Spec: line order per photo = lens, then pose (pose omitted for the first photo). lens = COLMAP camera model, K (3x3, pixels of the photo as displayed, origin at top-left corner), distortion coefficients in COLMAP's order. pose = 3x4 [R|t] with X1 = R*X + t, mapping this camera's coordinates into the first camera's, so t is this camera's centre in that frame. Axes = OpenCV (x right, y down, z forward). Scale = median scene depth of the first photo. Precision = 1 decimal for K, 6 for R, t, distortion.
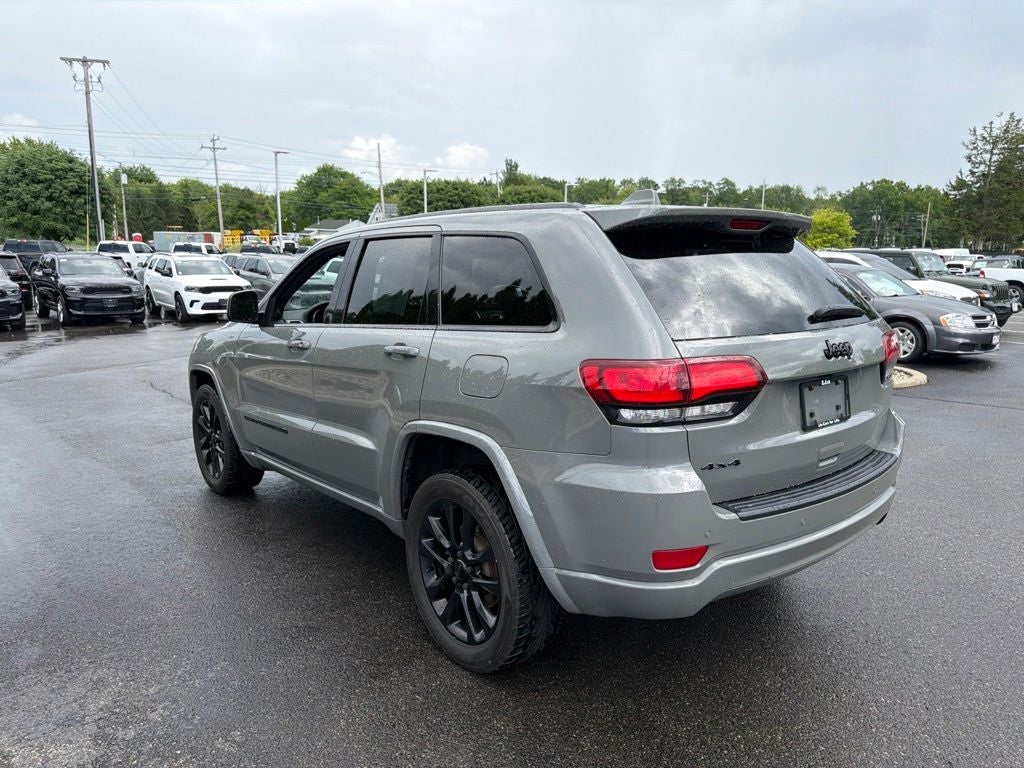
lens RADIAL K [[757.2, 0, 512.0], [0, 757.2, 384.0], [0, 0, 1]] dist [-0.003053, -0.004112]
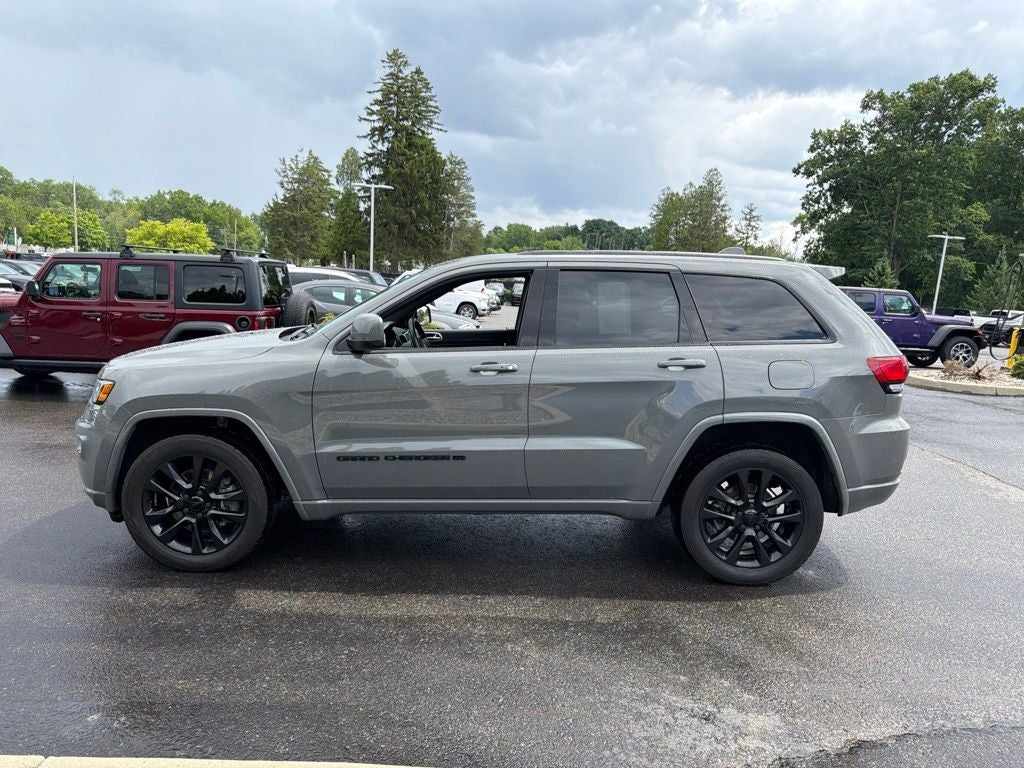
lens RADIAL K [[769.7, 0, 508.1], [0, 769.7, 385.3], [0, 0, 1]] dist [0.011518, -0.014093]
pose [[0.601827, -0.076479, 0.794956, -0.278888], [0.084035, 0.995943, 0.032196, -0.015342], [-0.794193, 0.047428, 0.605812, 0.092860]]
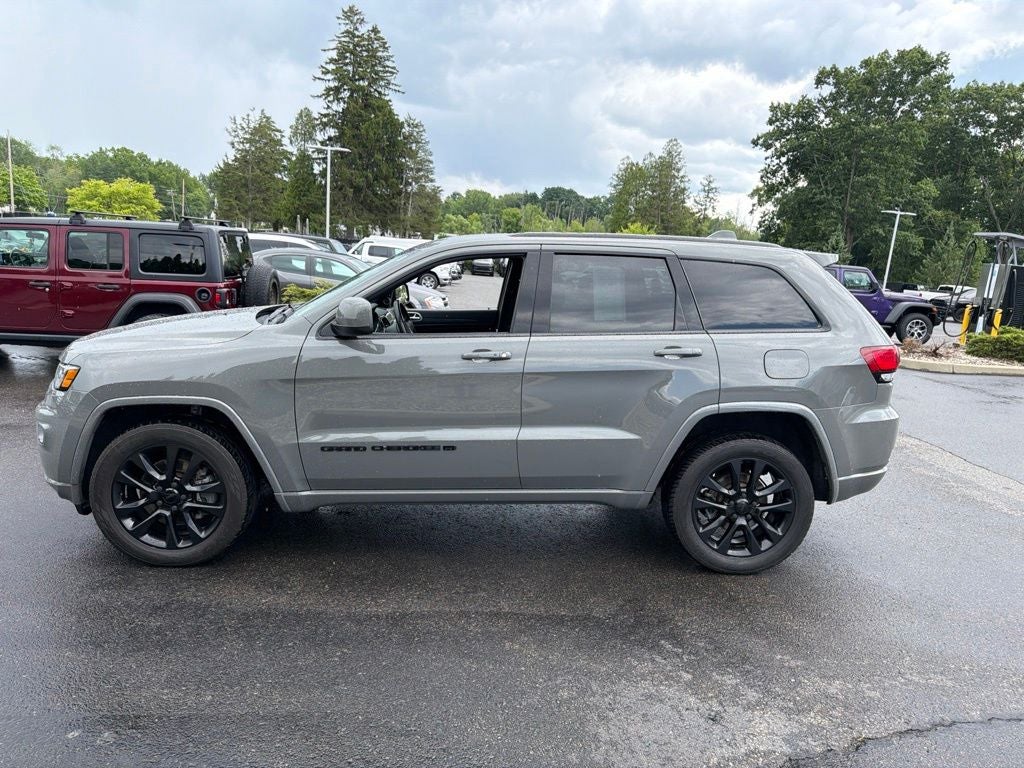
lens RADIAL K [[770.3, 0, 512.0], [0, 770.3, 384.0], [0, 0, 1]] dist [0.003404, -0.002197]
pose [[0.550369, -0.106772, 0.828066, -0.278737], [0.075178, 0.994098, 0.078214, -0.023022], [-0.831530, 0.019205, 0.555147, 0.108082]]
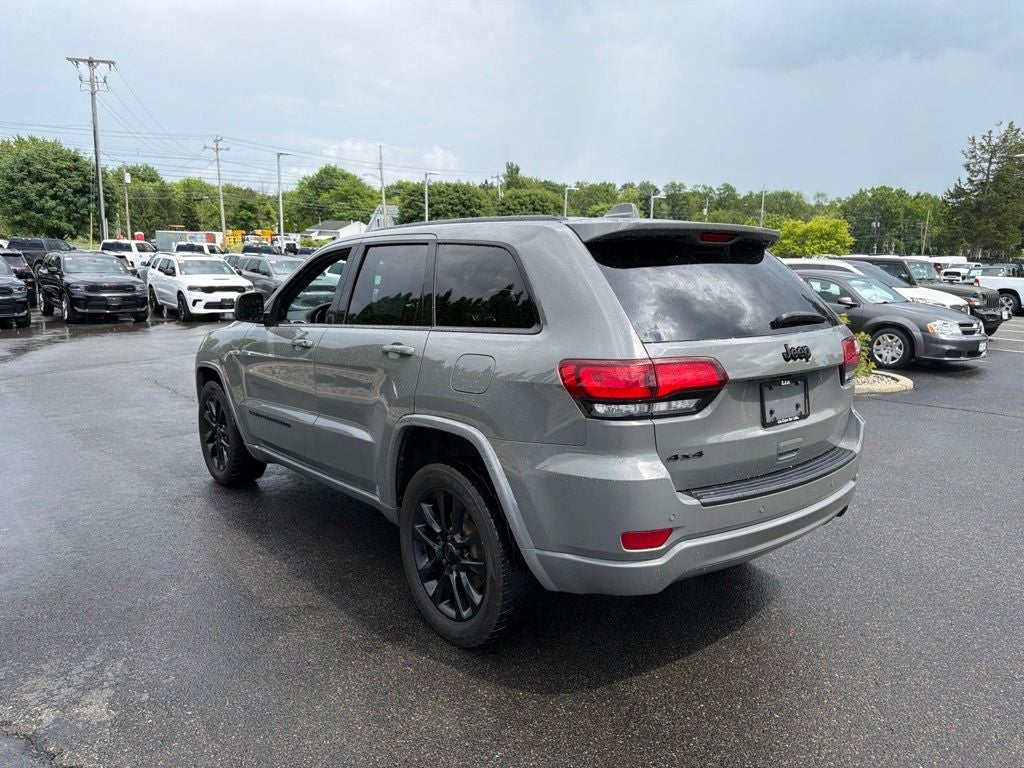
lens RADIAL K [[759.4, 0, 509.8], [0, 759.4, 381.8], [0, 0, 1]] dist [-0.003006, -0.003164]
pose [[0.999934, 0.011275, -0.002341, 0.003258], [-0.011290, 0.999916, -0.006410, 0.001360], [0.002268, 0.006436, 0.999977, -0.016685]]
